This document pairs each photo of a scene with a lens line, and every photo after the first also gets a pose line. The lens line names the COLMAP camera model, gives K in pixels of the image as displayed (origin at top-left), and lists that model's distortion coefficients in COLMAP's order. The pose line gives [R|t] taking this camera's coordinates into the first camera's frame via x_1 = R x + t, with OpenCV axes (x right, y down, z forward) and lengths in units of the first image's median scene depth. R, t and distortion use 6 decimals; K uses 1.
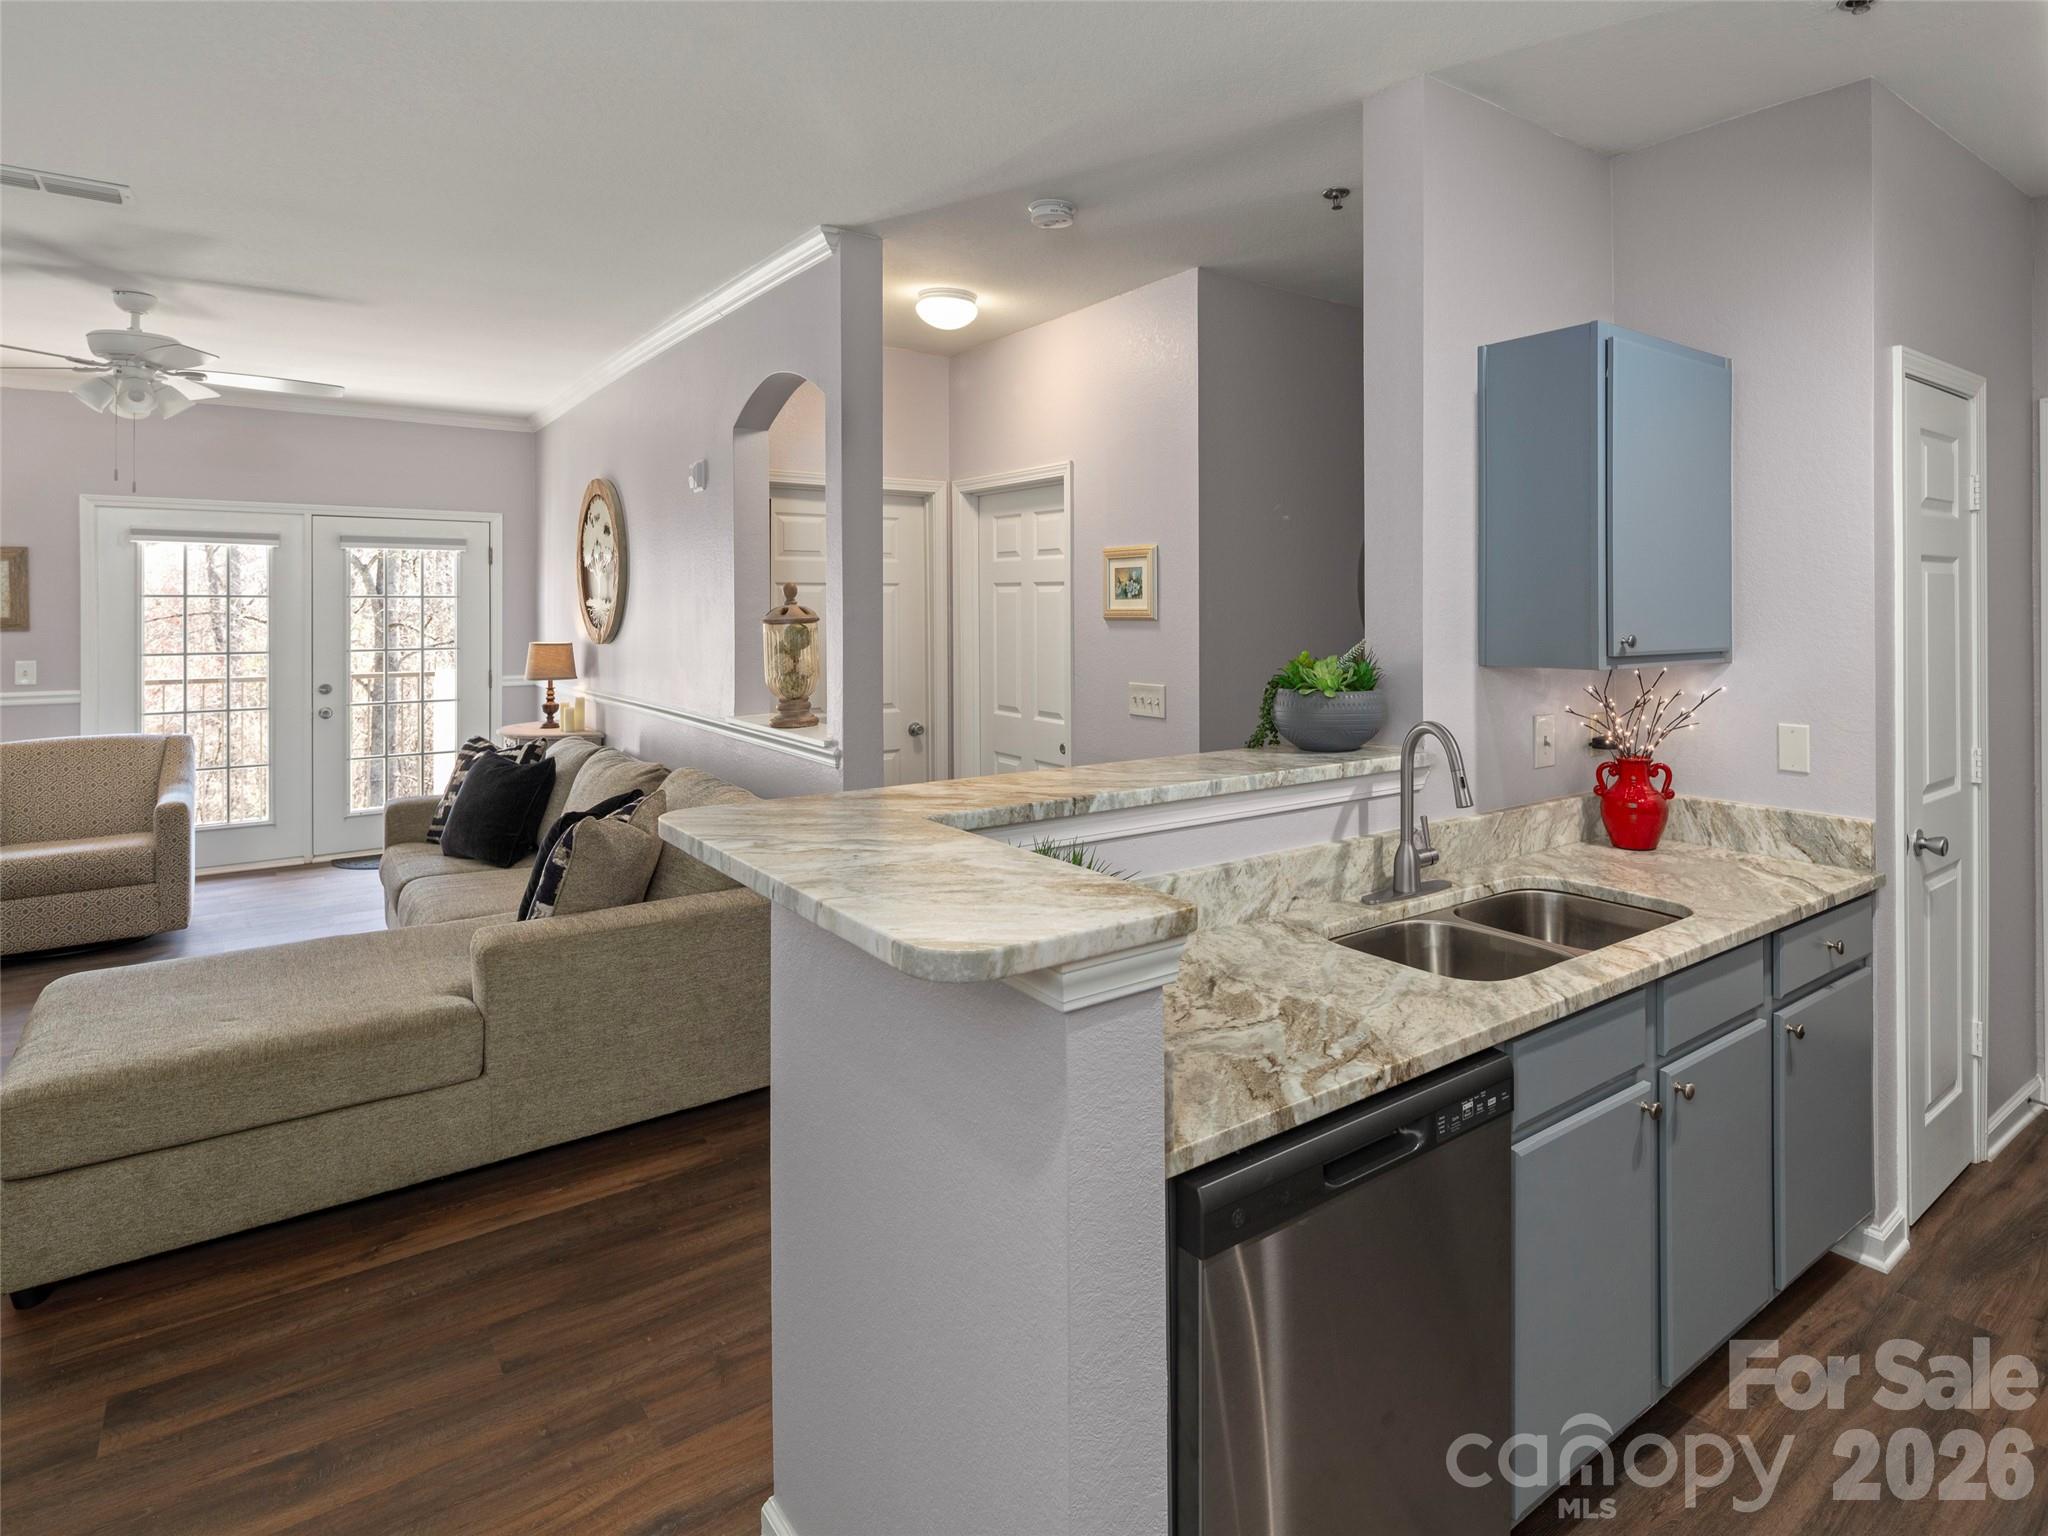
lens RADIAL K [[1132.6, 0, 1185.0], [0, 1132.6, 601.6], [0, 0, 1]] dist [-0.003443, -0.000474]
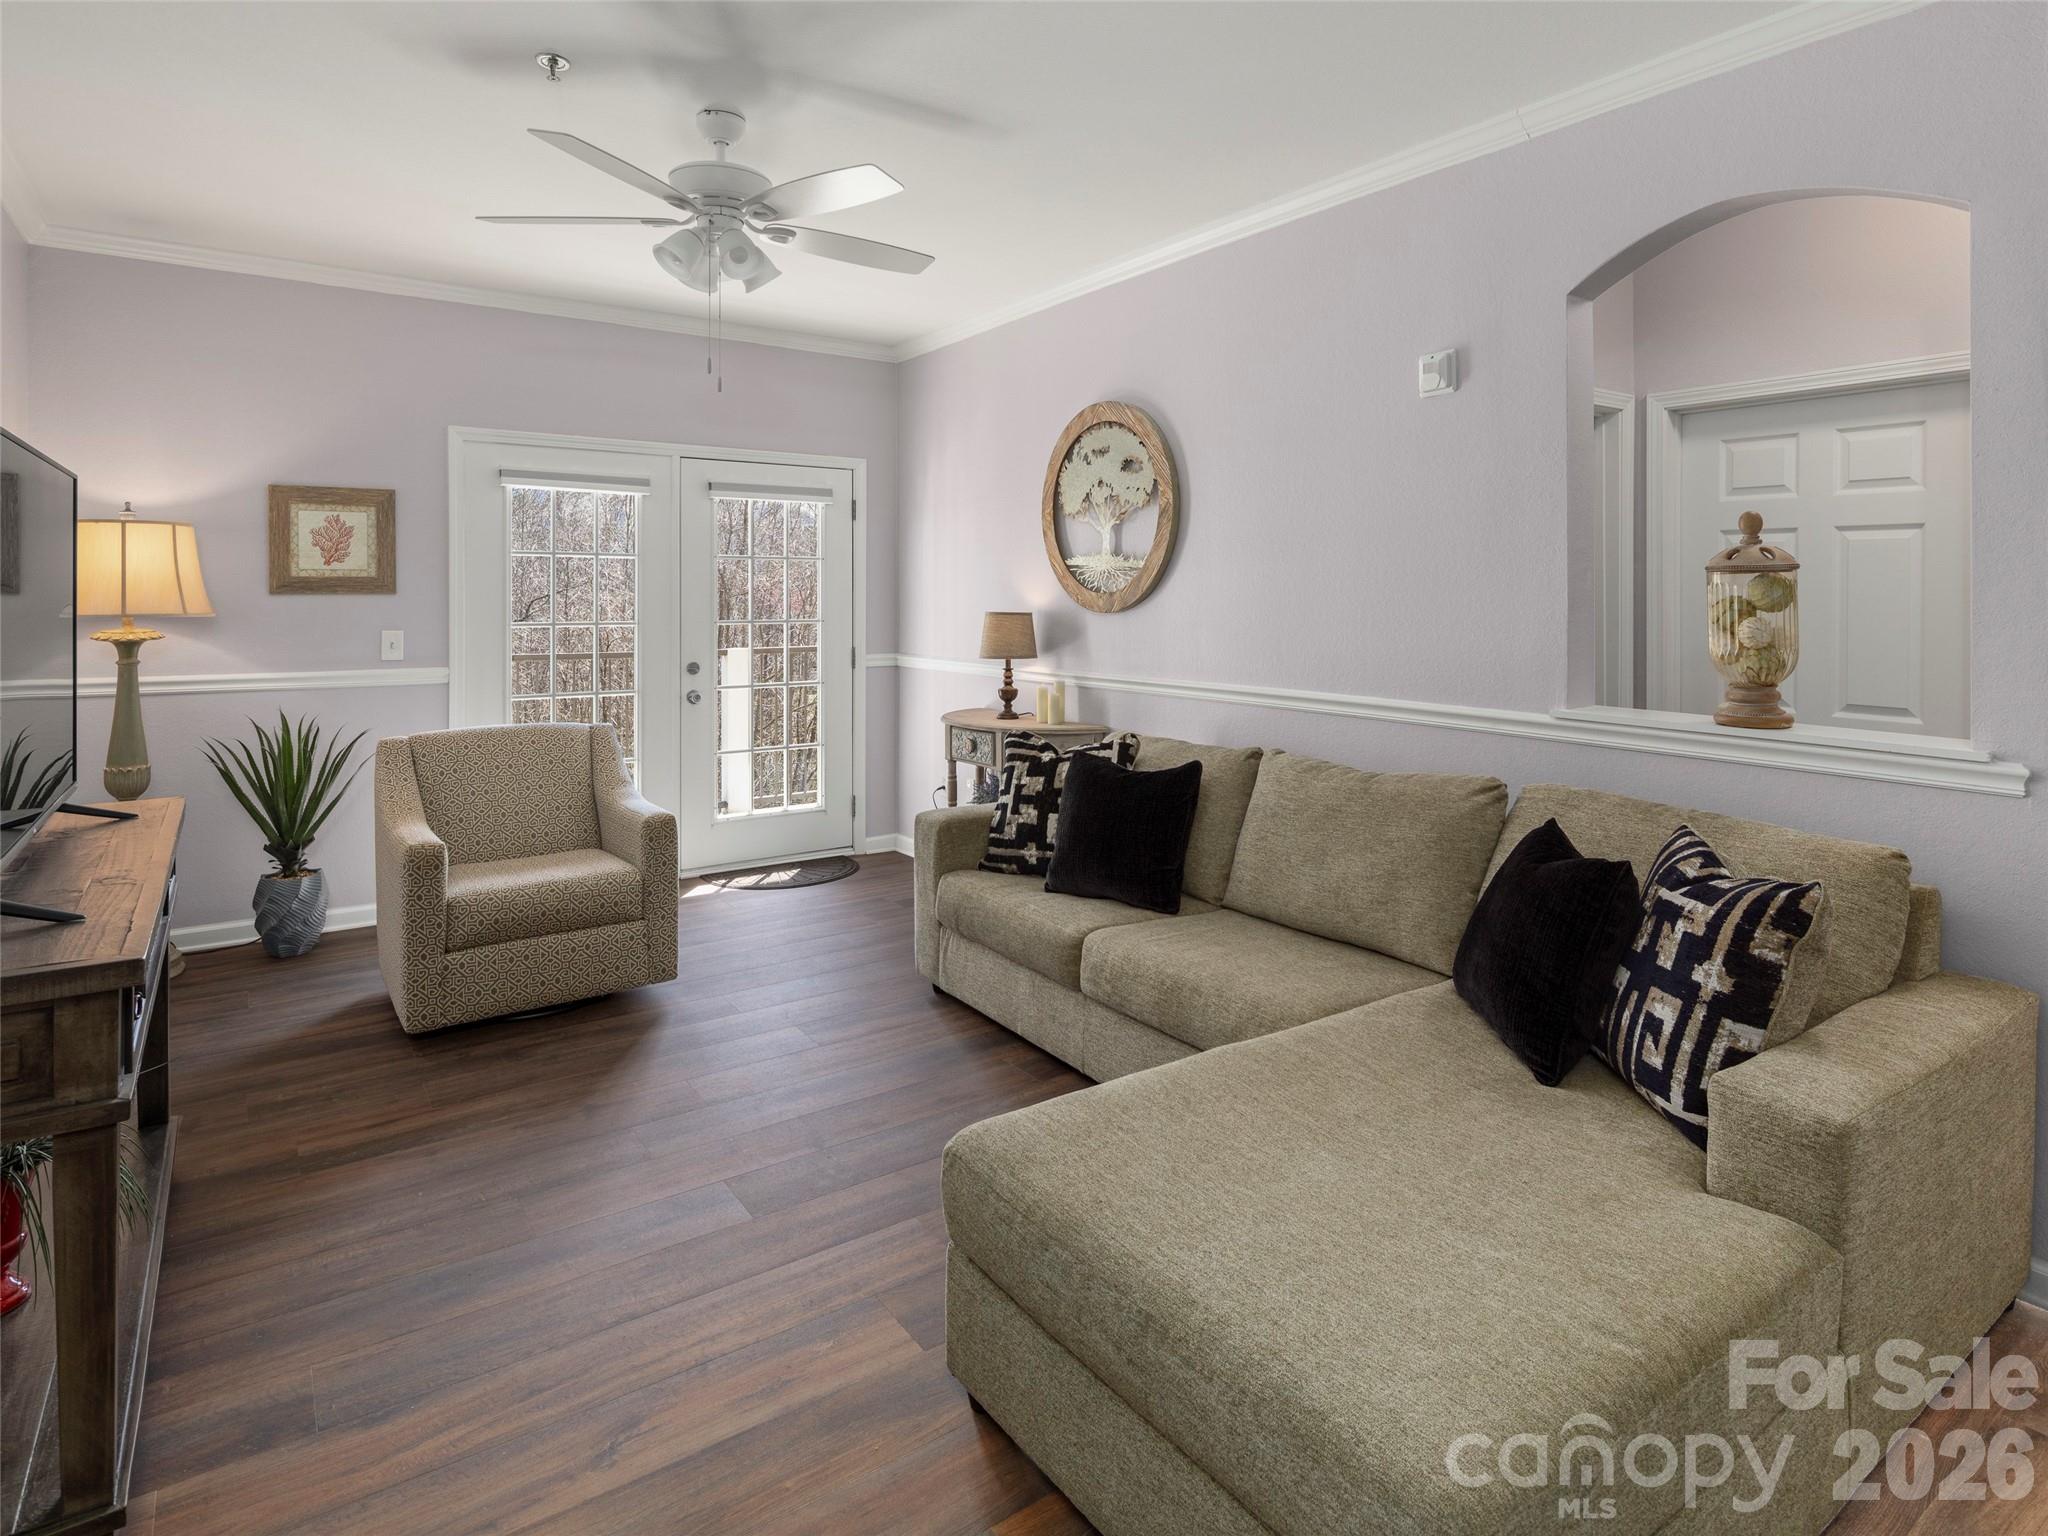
lens RADIAL K [[1131.9, 0, 1059.9], [0, 1131.9, 593.5], [0, 0, 1]] dist [0.002796, 0.000627]
pose [[0.998317, 0.003802, -0.057866, -0.664863], [-0.003653, 0.999990, 0.002674, 0.029211], [0.057876, -0.002458, 0.998321, 0.285313]]
